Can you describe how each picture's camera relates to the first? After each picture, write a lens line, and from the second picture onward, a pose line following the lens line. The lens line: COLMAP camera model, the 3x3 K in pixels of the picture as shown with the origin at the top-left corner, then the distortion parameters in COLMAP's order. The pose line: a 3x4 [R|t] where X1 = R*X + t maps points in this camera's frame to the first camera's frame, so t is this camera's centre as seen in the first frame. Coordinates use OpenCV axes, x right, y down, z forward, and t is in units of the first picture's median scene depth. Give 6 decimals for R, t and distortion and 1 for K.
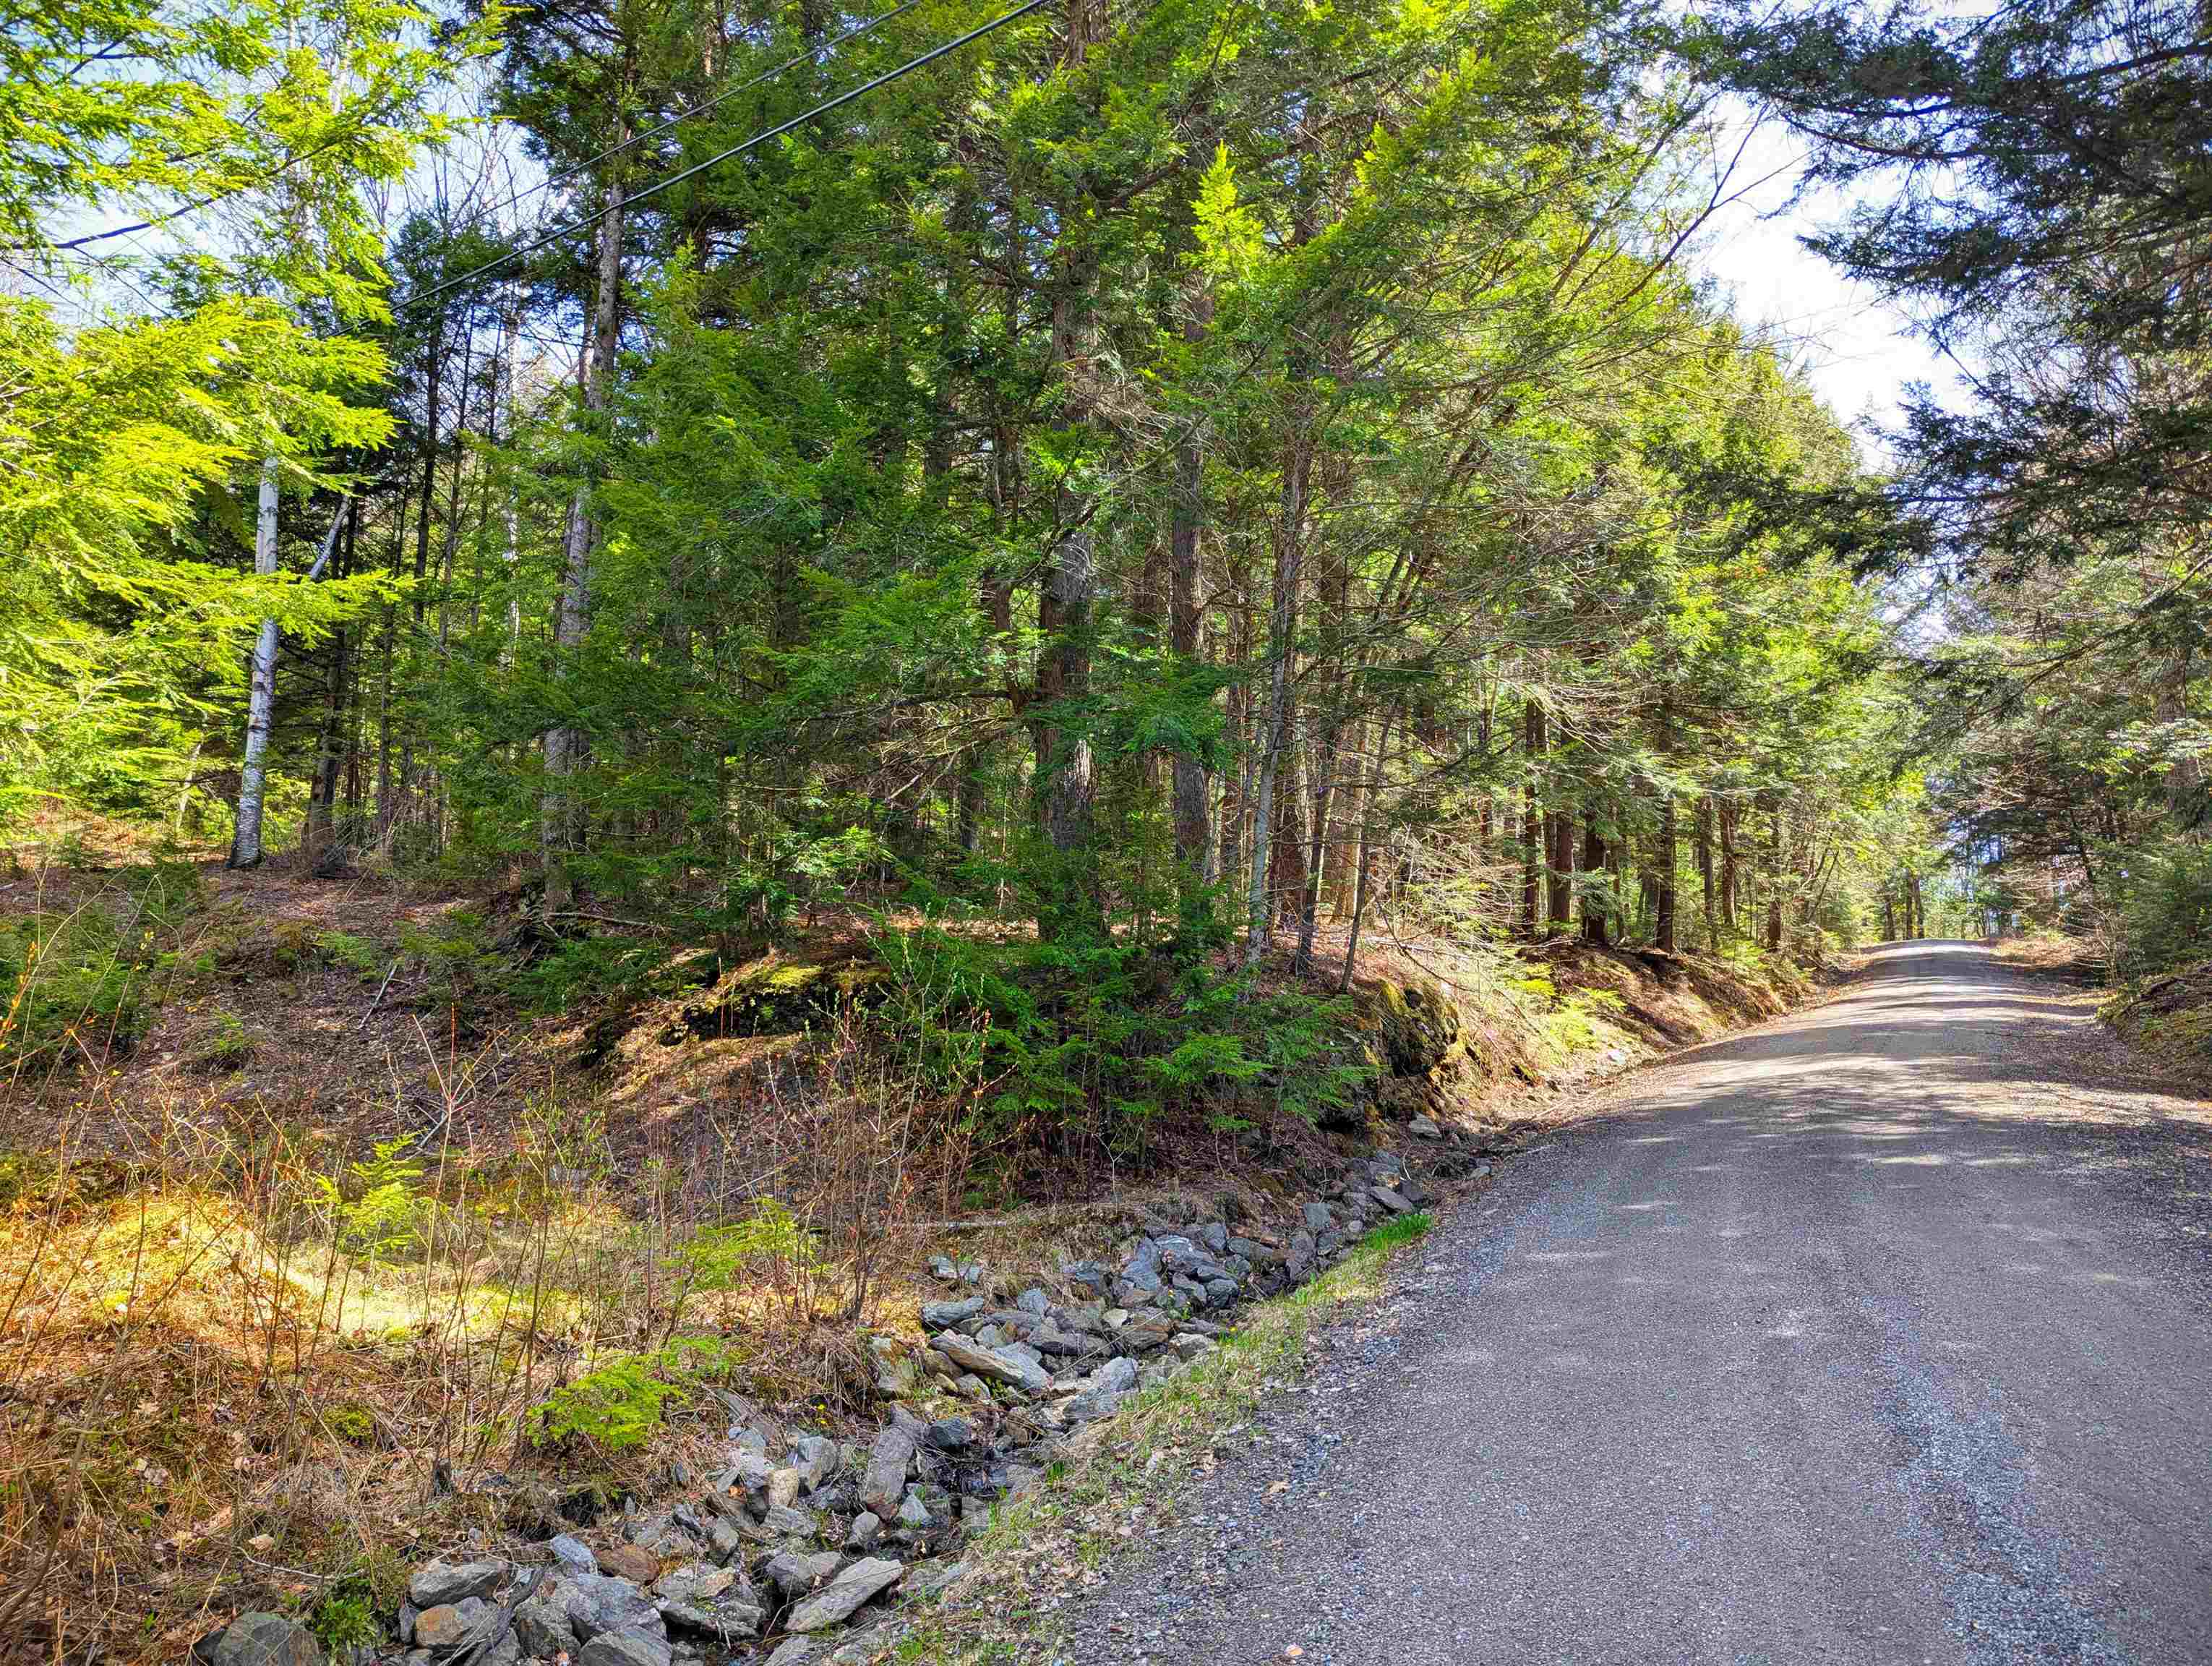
lens RADIAL K [[1546.4, 0, 1106.0], [0, 1546.4, 833.0], [0, 0, 1]] dist [0.068067, 0.000022]
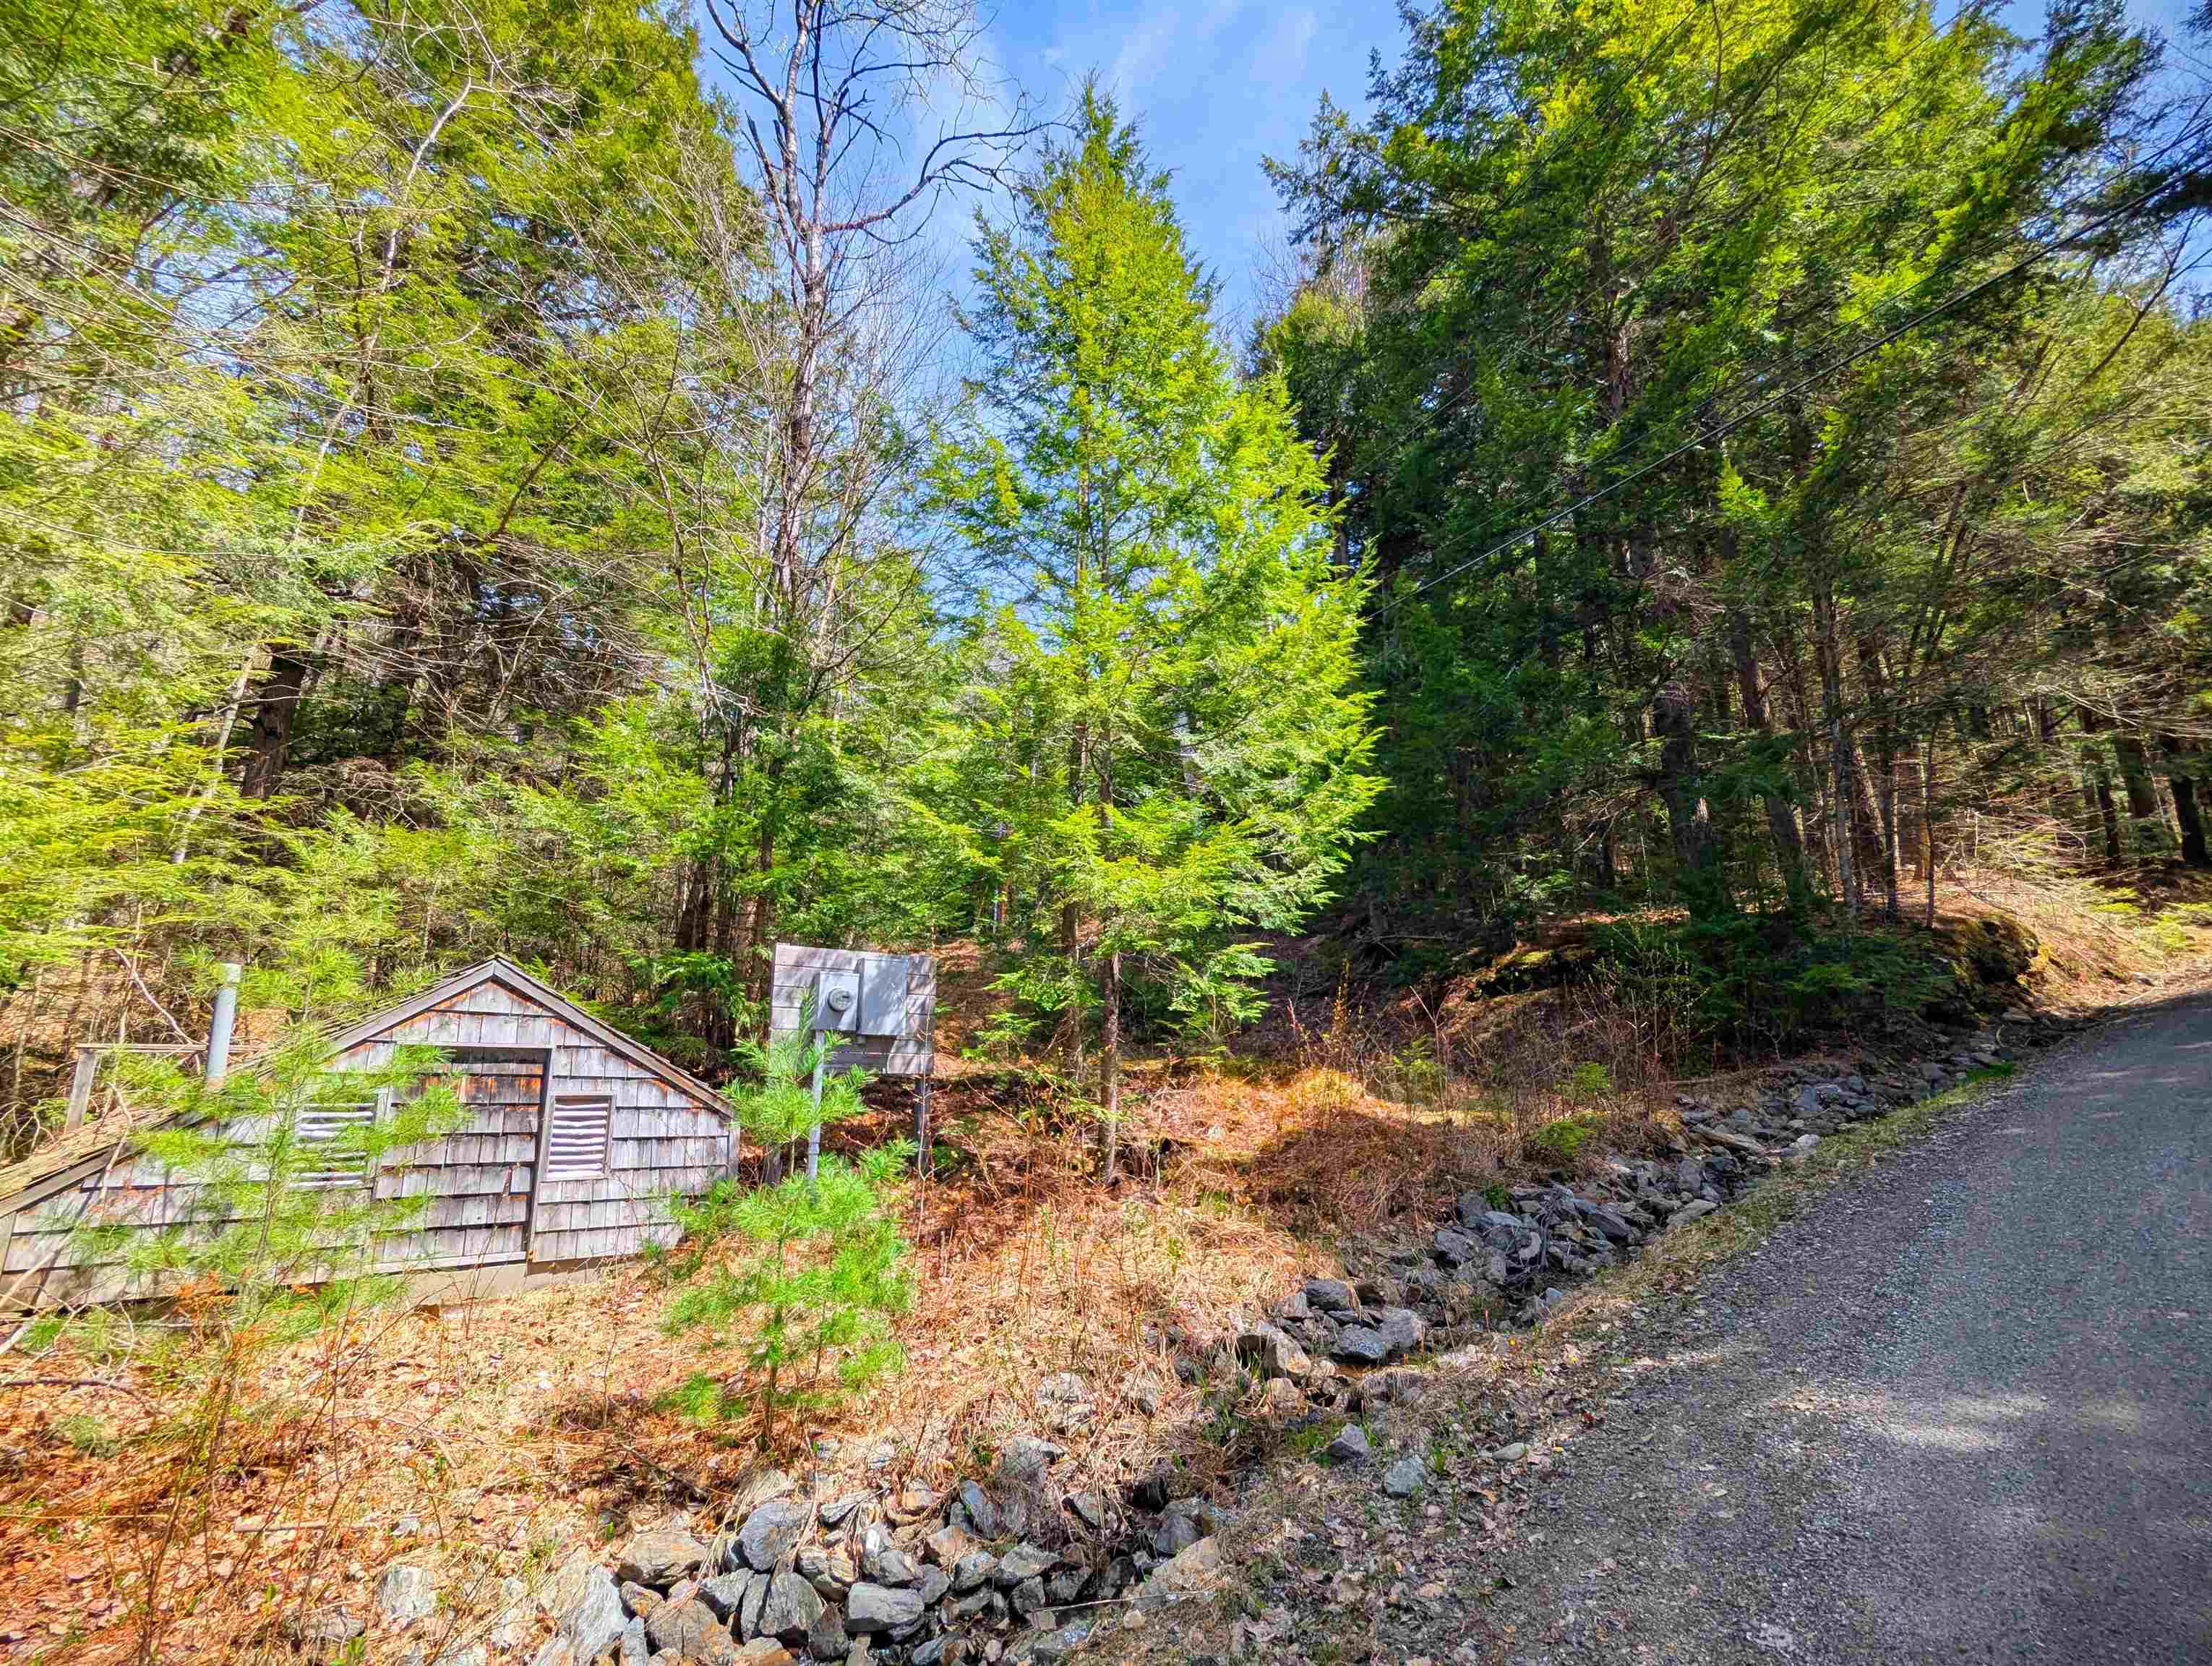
lens RADIAL K [[1028.7, 0, 1104.1], [0, 1028.7, 846.1], [0, 0, 1]] dist [-0.000179, -0.000642]
pose [[0.855893, -0.157796, -0.492492, -0.026704], [0.143382, 0.987385, -0.067180, -0.025113], [0.496880, -0.013116, 0.867720, -0.262606]]
